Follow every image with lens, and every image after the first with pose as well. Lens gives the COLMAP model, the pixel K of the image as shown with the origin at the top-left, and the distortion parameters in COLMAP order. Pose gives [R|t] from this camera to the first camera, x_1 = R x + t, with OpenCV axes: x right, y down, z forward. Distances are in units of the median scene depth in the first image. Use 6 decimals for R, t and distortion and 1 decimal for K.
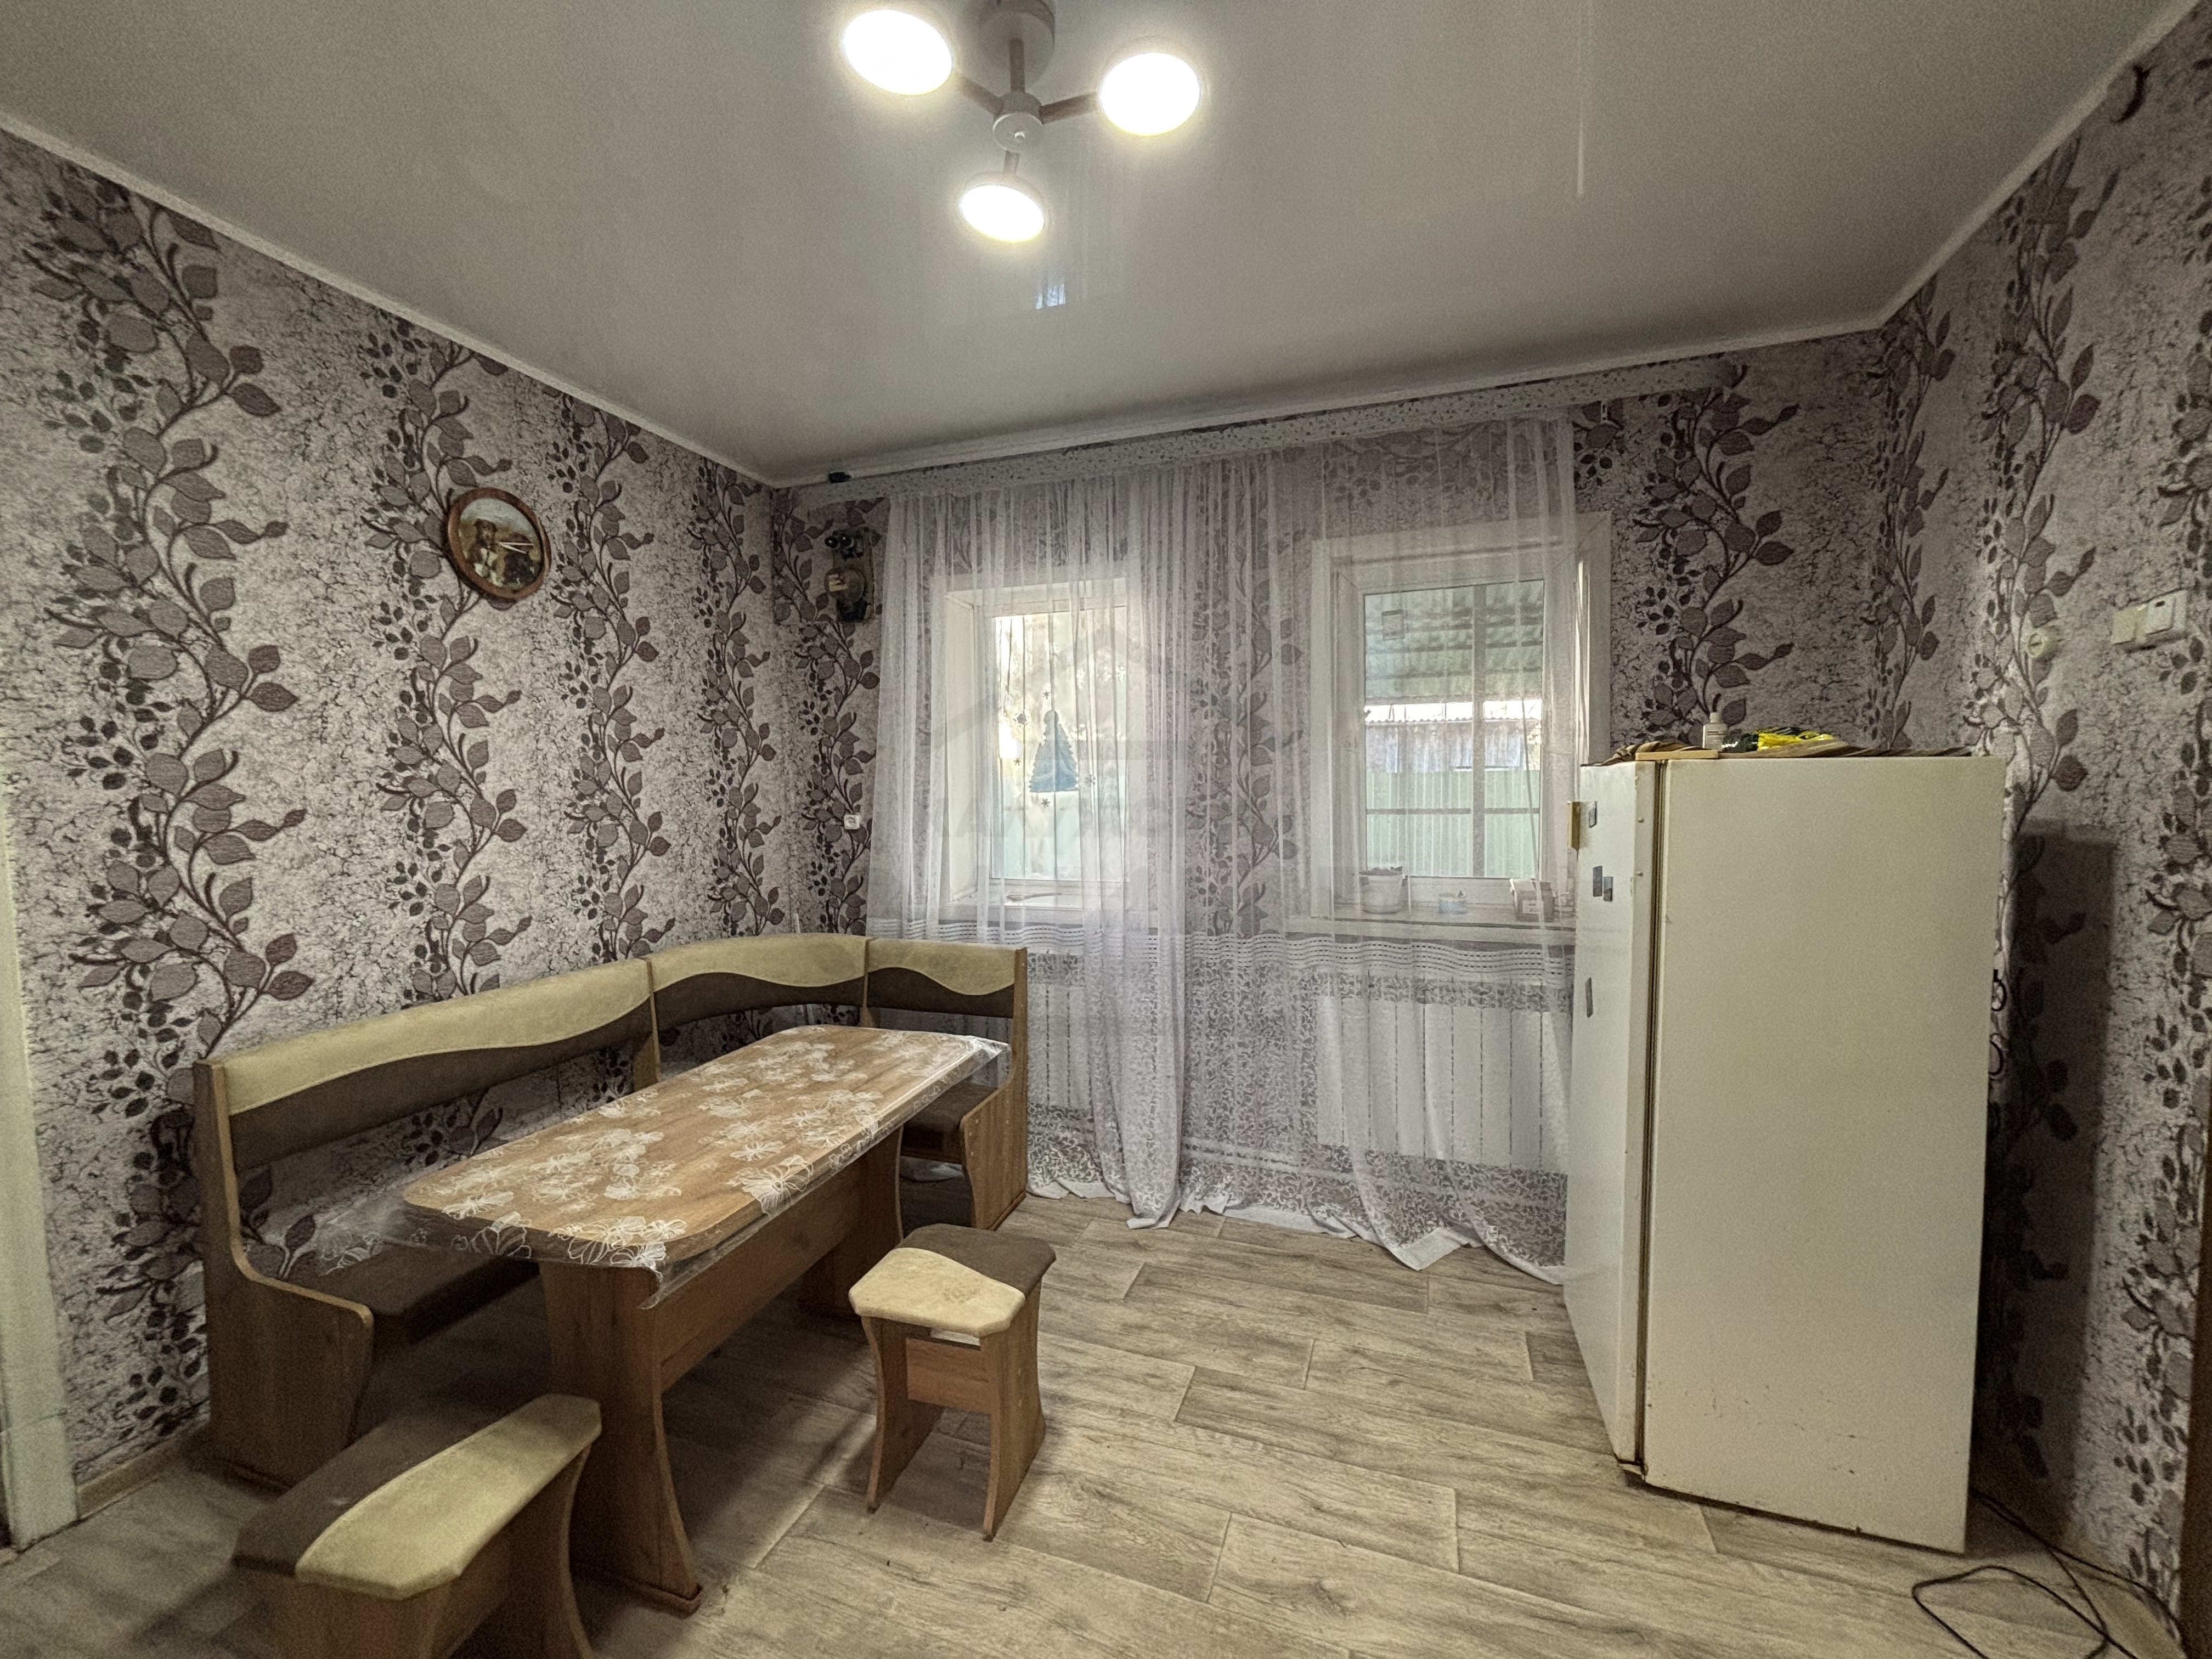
lens RADIAL K [[889.8, 0, 1100.6], [0, 889.8, 824.6], [0, 0, 1]] dist [-0.001986, 0.000941]
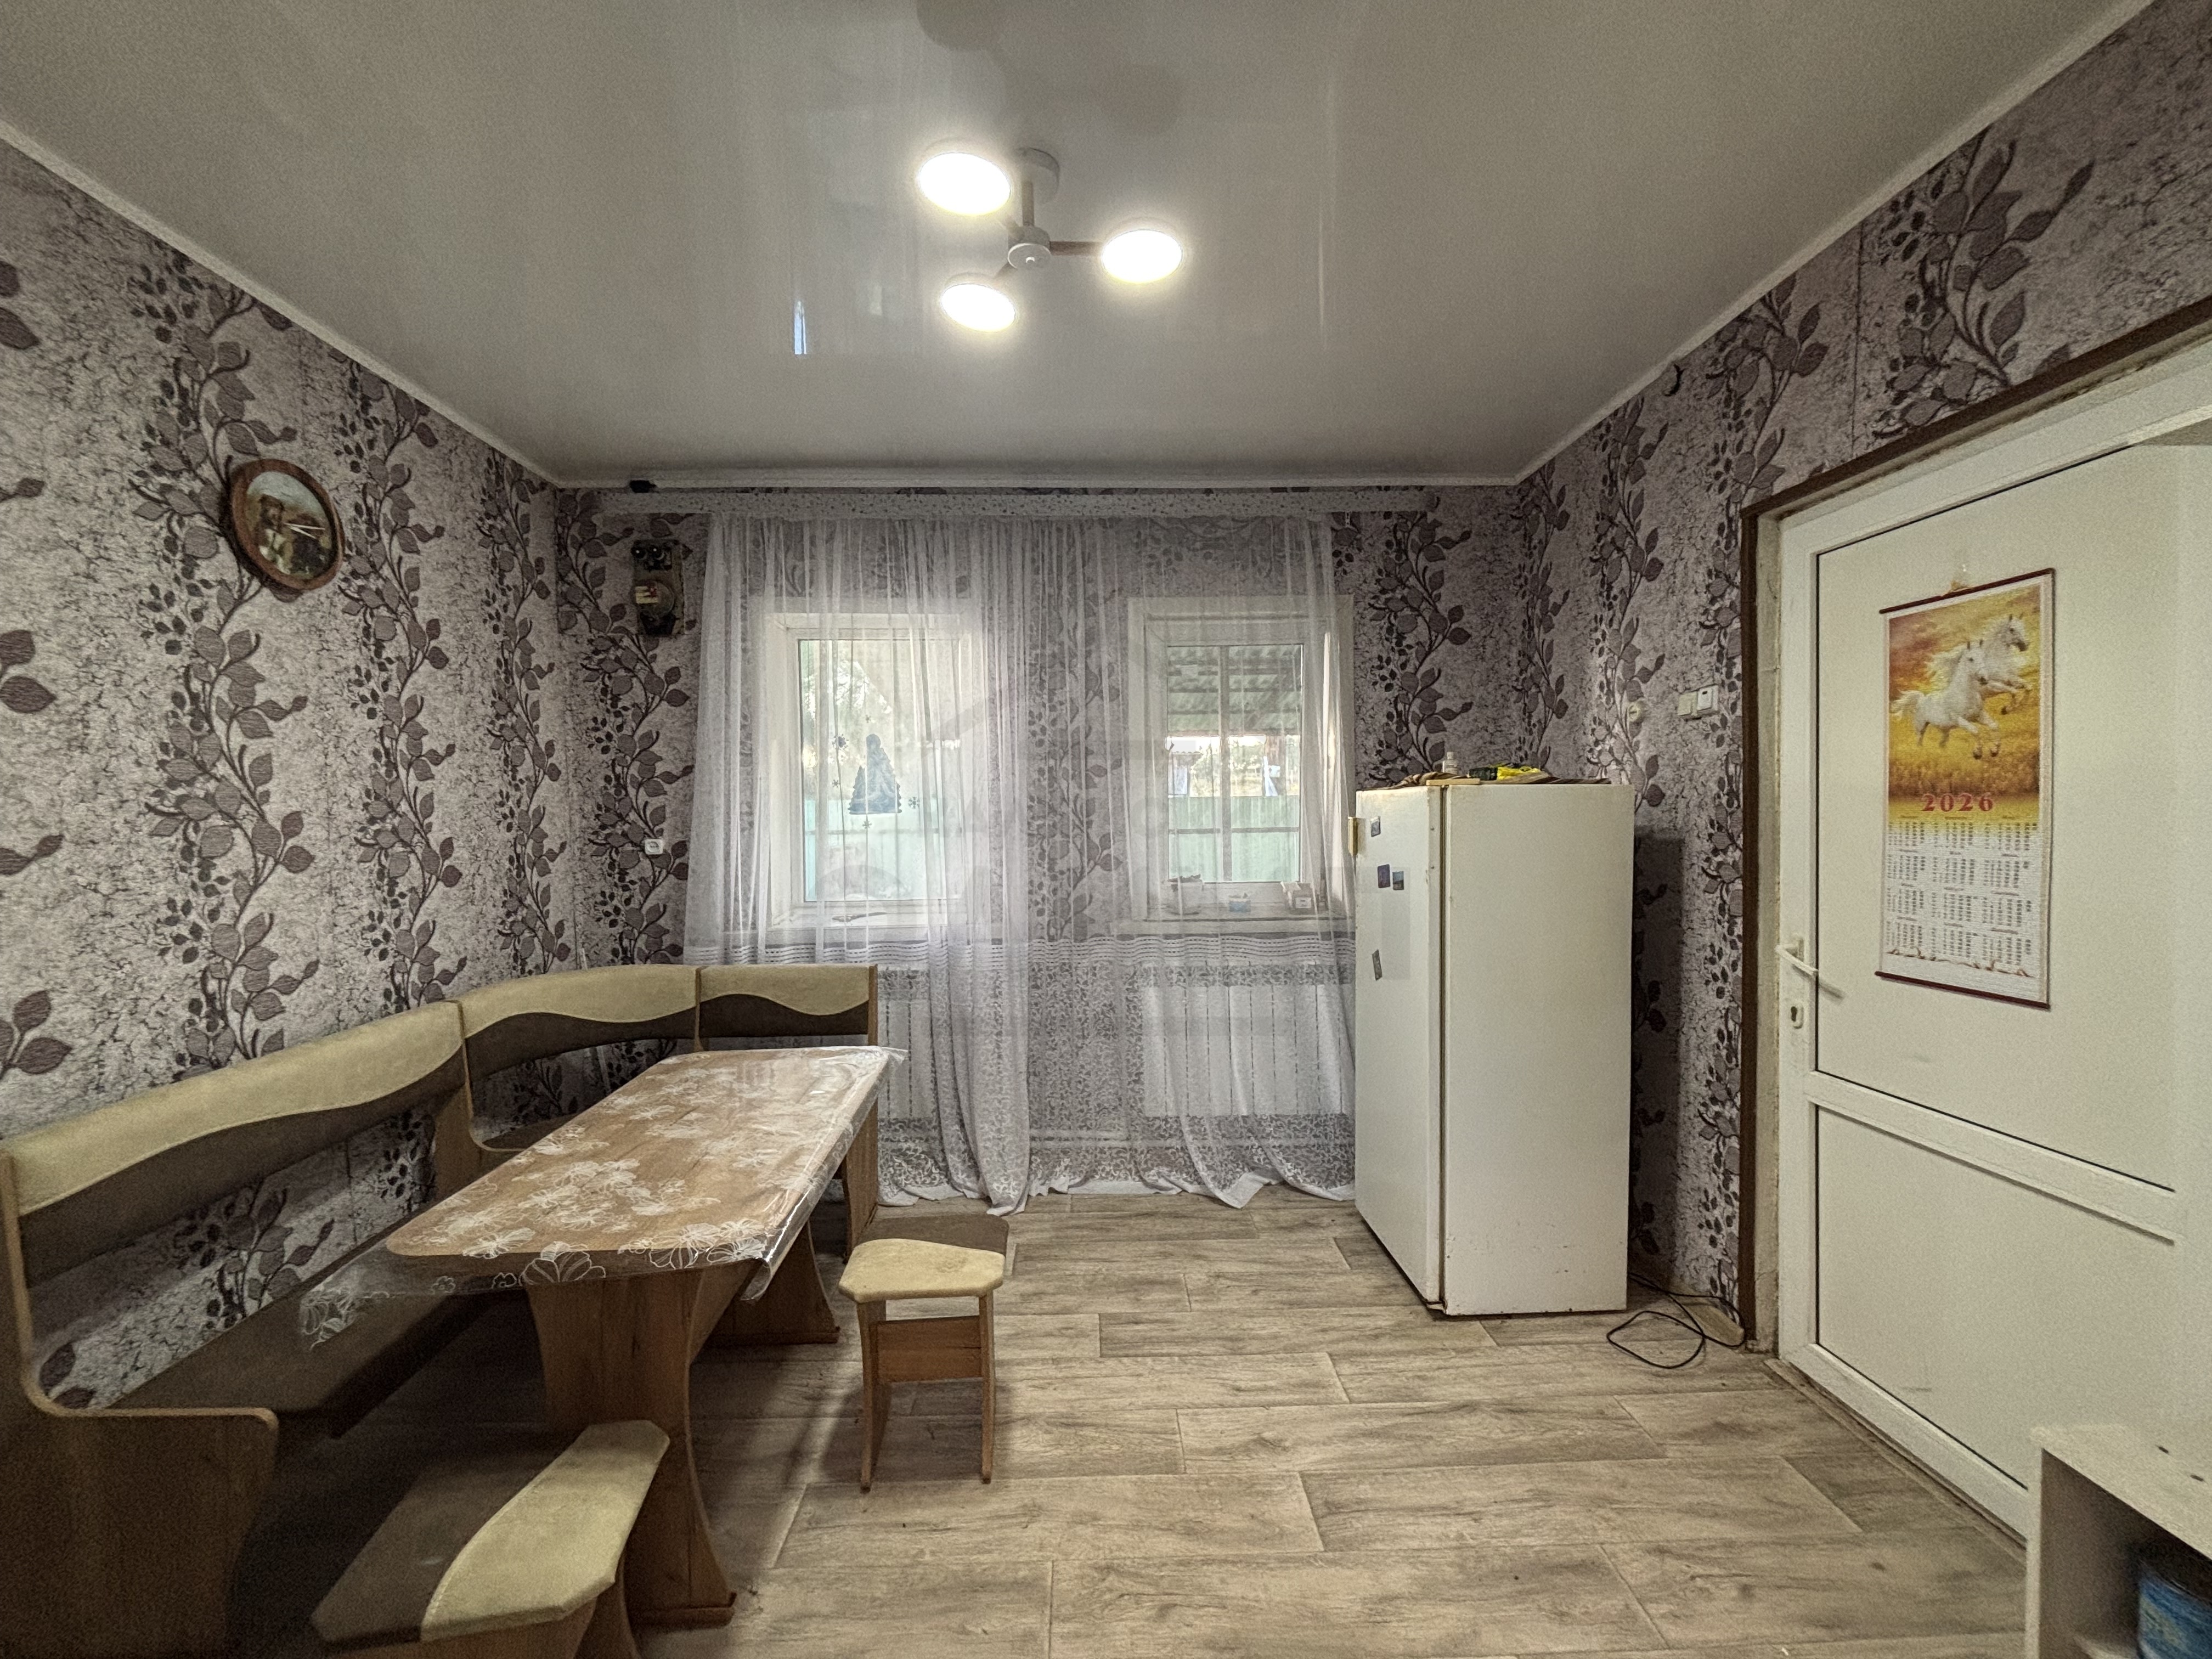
lens RADIAL K [[889.8, 0, 1100.6], [0, 889.8, 824.6], [0, 0, 1]] dist [-0.001986, 0.000941]
pose [[0.933225, -0.008364, 0.359196, -0.267603], [0.019166, 0.999464, -0.026523, 0.011442], [-0.358781, 0.031636, 0.932885, -0.077798]]
